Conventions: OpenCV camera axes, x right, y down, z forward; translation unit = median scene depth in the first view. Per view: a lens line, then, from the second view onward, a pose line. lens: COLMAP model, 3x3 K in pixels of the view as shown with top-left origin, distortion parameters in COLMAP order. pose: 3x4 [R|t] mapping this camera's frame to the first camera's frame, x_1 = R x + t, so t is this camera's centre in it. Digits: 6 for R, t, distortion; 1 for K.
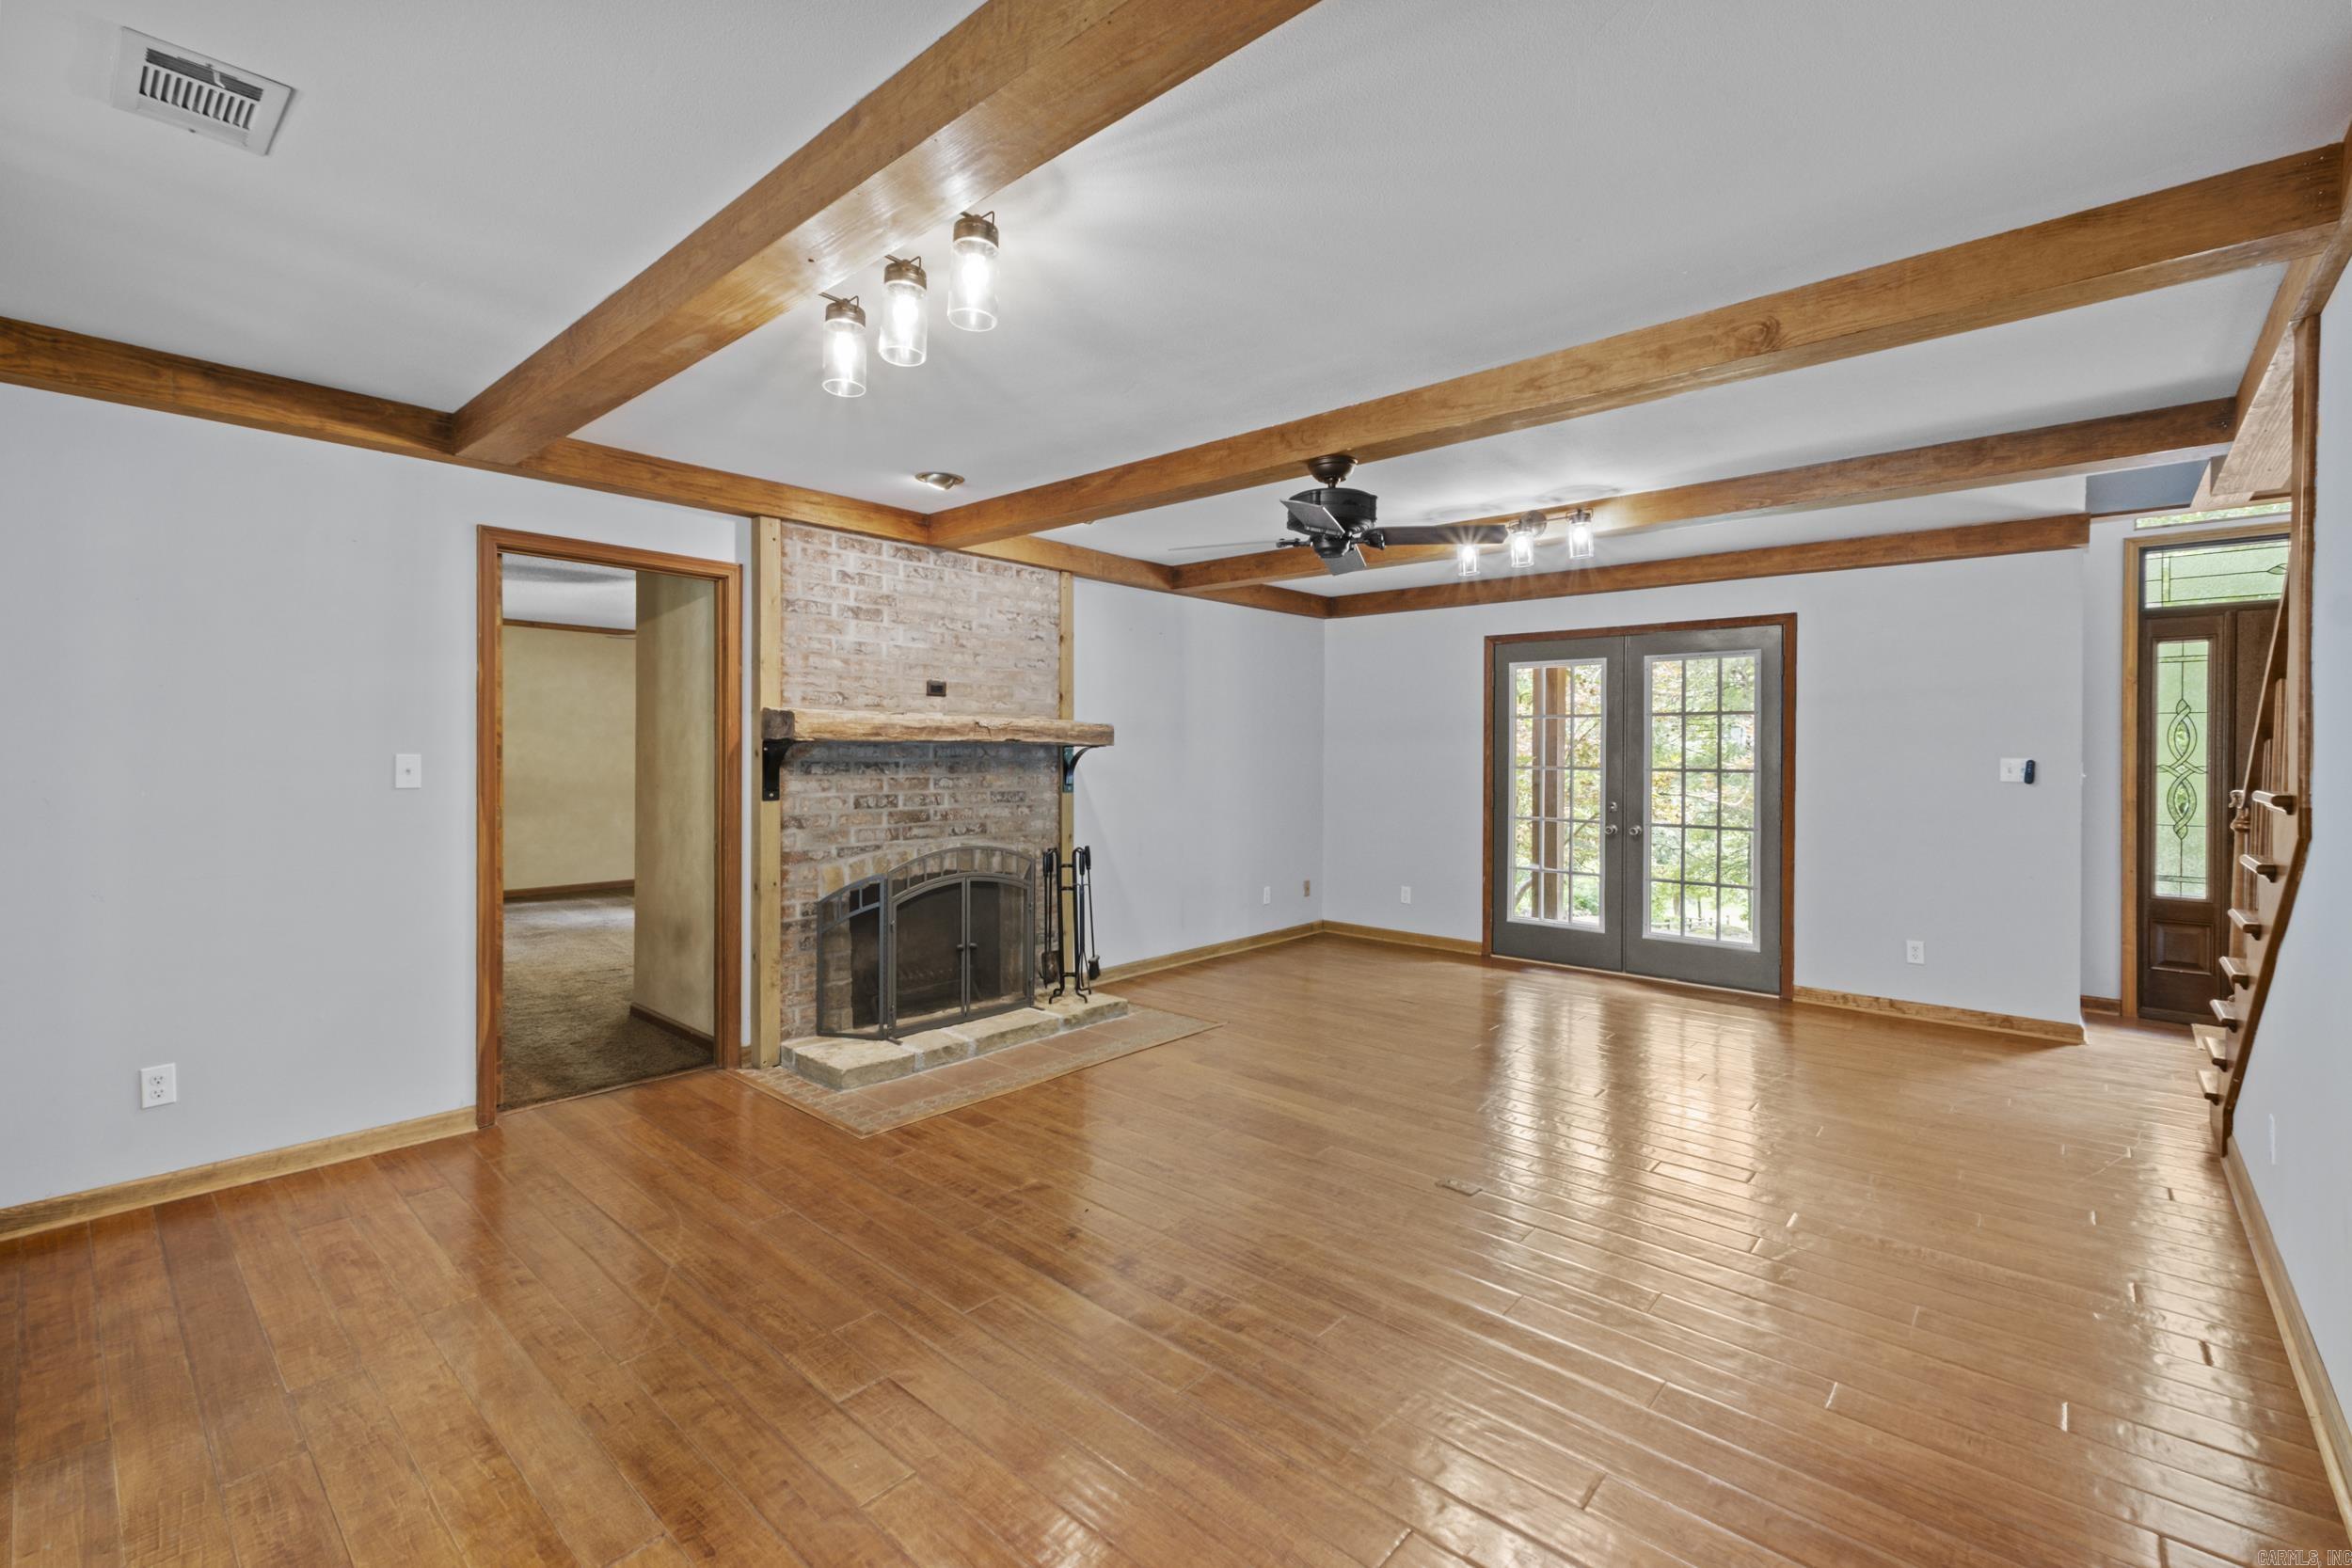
lens RADIAL K [[1020.8, 0, 1178.4], [0, 1020.8, 751.6], [0, 0, 1]] dist [0.004513, 0.000600]
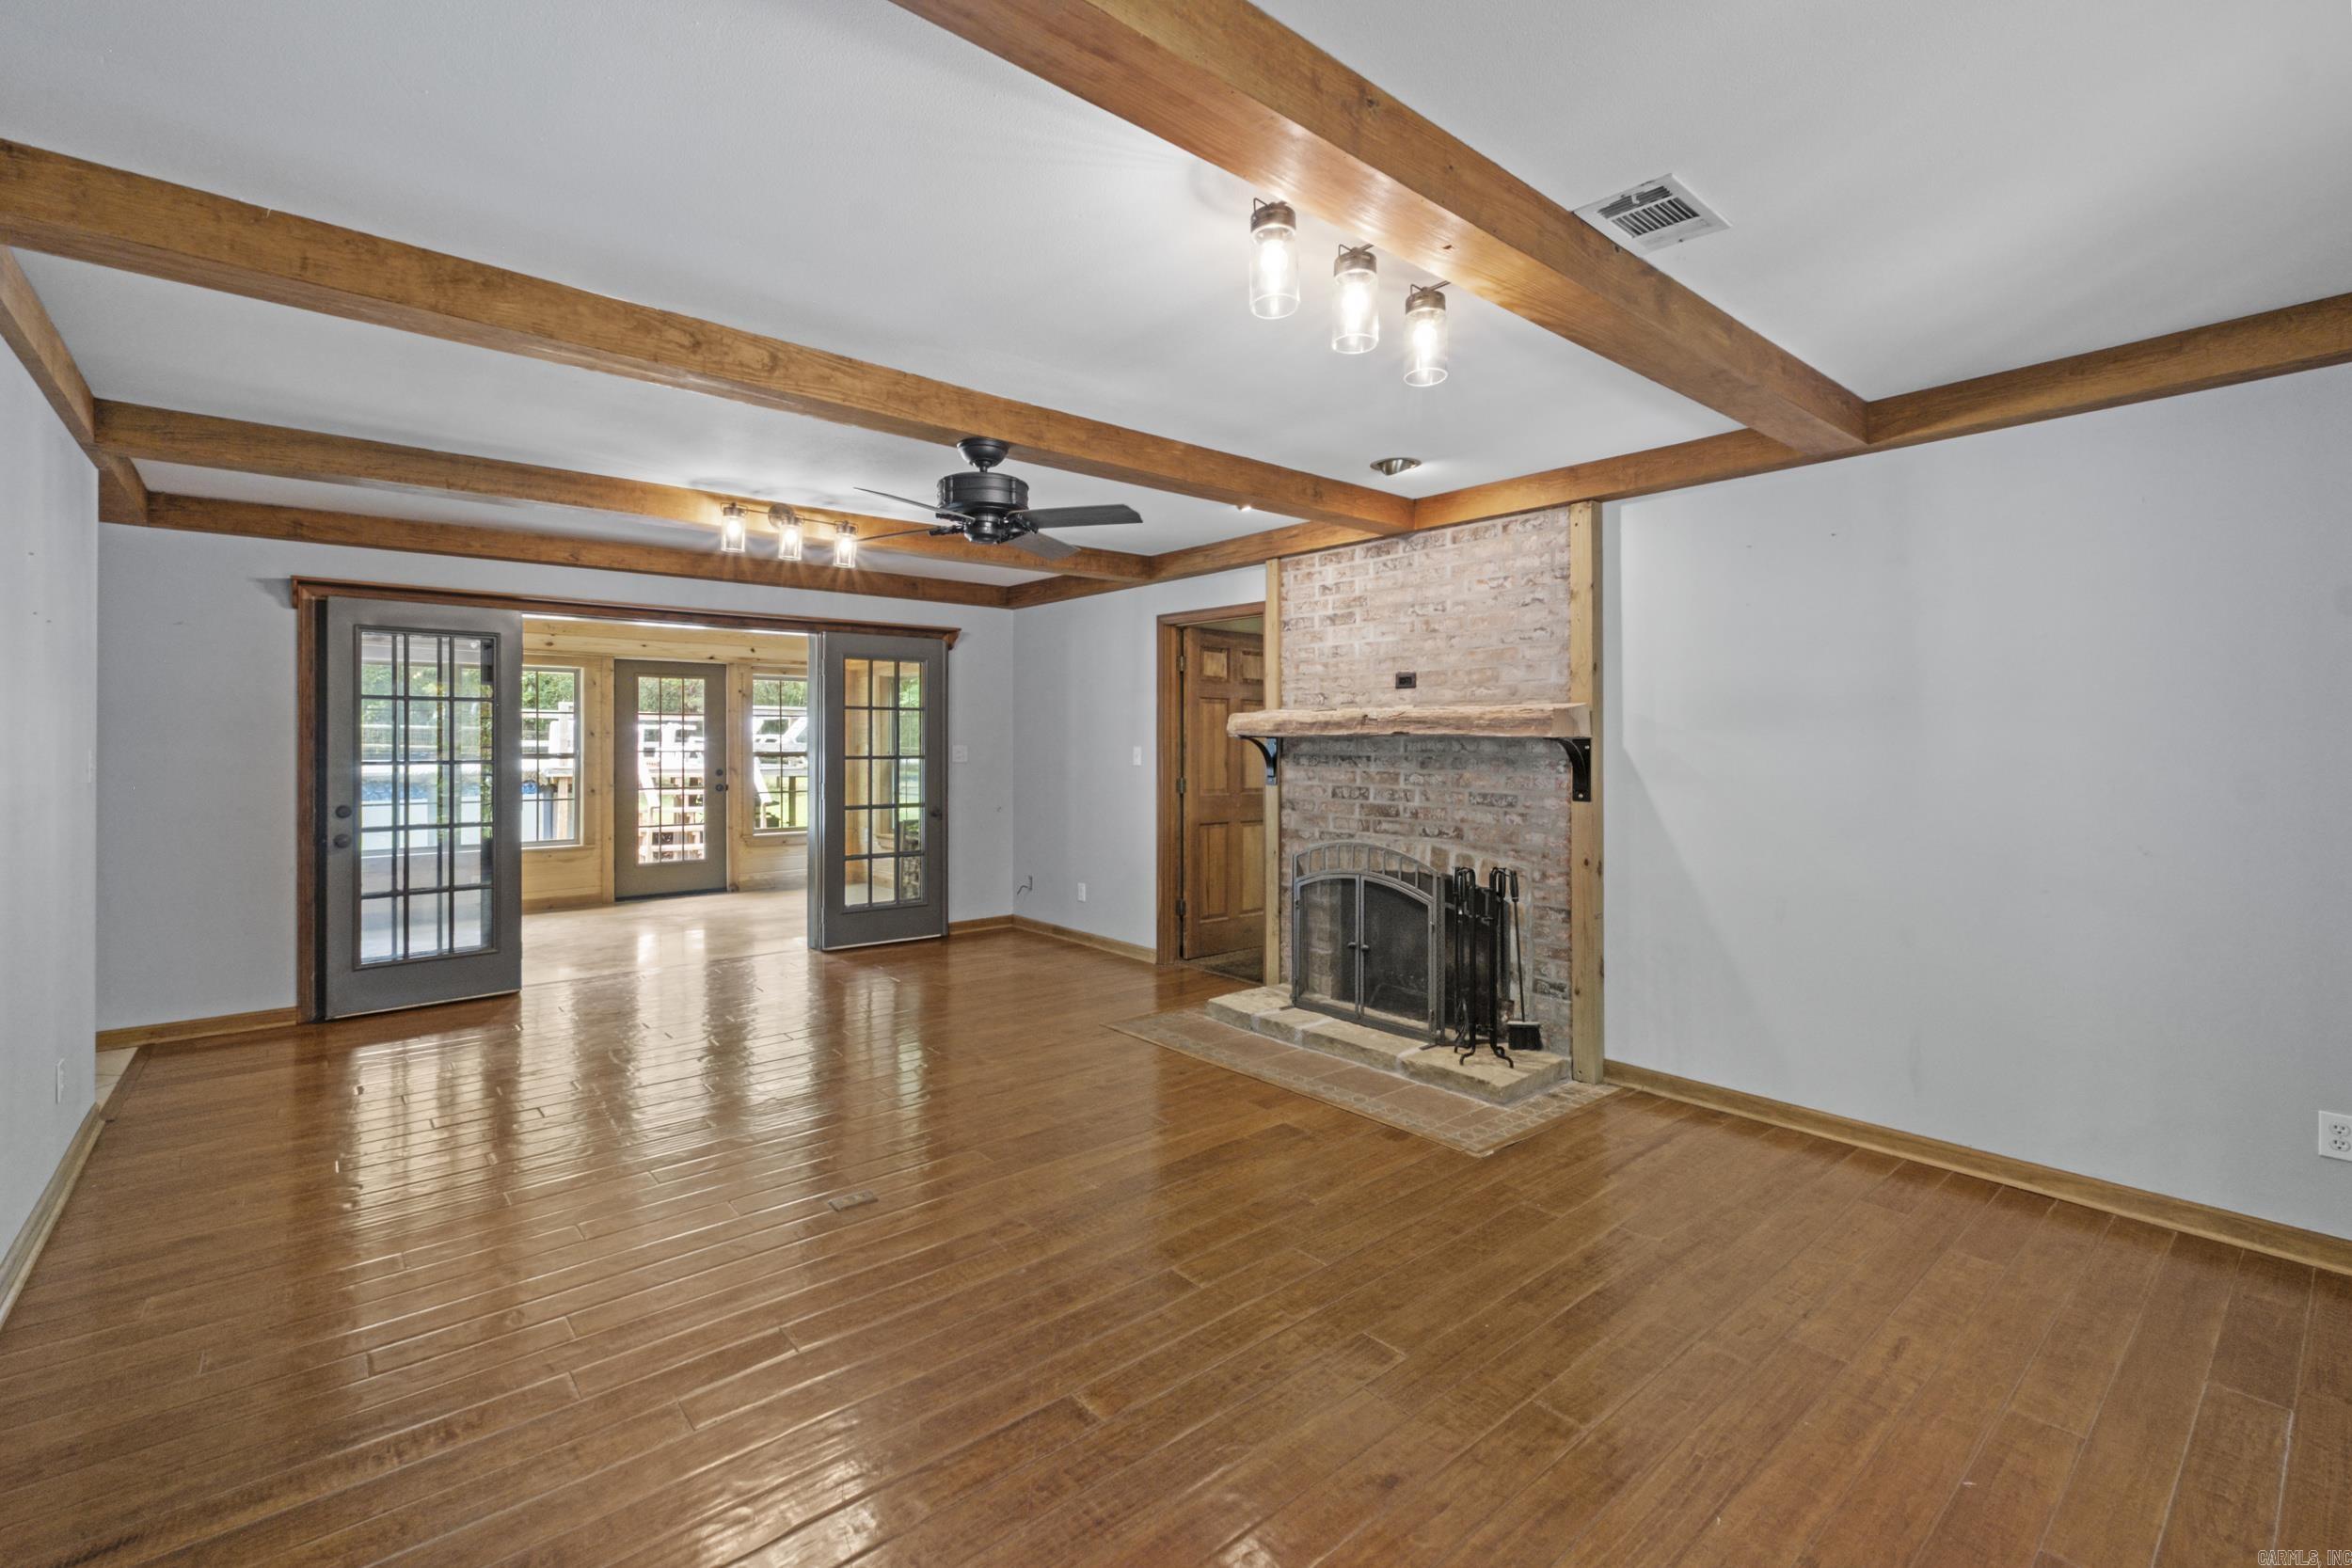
lens RADIAL K [[1020.8, 0, 1165.3], [0, 1020.8, 737.9], [0, 0, 1]] dist [0.004513, 0.000600]
pose [[-0.140917, -0.010583, -0.989965, 0.765347], [-0.004038, 0.999941, -0.010115, 0.003307], [0.990013, 0.002572, -0.140952, 0.933526]]
